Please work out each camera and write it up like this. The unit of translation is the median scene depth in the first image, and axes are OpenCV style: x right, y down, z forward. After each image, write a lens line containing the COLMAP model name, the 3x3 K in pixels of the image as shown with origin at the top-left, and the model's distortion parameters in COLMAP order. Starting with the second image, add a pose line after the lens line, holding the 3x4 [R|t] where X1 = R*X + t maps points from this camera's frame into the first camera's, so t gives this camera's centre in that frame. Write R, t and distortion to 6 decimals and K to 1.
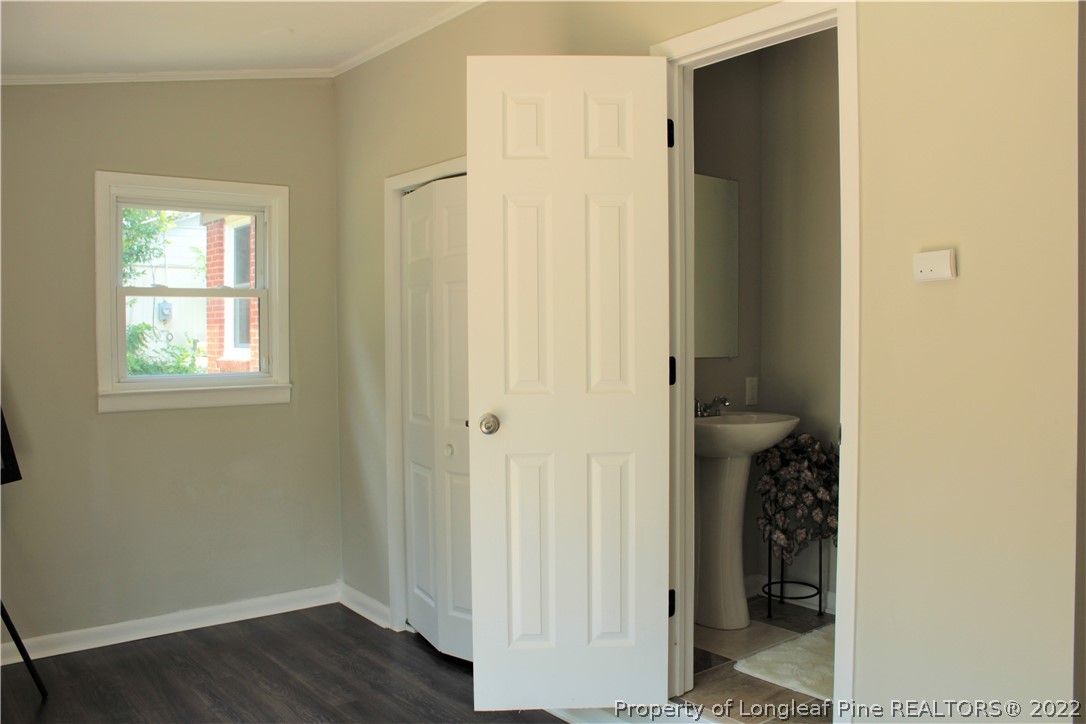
lens RADIAL K [[911.3, 0, 543.0], [0, 911.3, 362.0], [0, 0, 1]] dist [-0.152306, 0.142103]
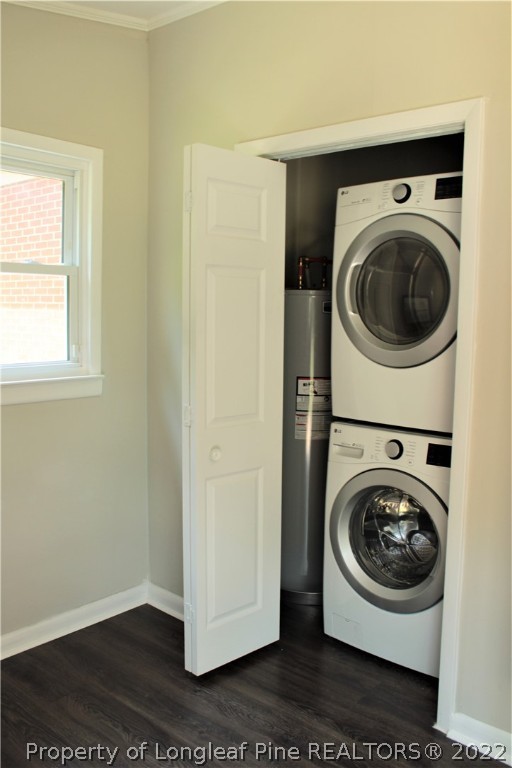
lens RADIAL K [[644.4, 0, 256.0], [0, 644.4, 384.0], [0, 0, 1]] dist [-0.152306, 0.142103]
pose [[0.975418, 0.009292, 0.220167, -0.271870], [-0.027901, 0.996277, 0.081565, -0.022007], [-0.218590, -0.085703, 0.972046, 0.353429]]
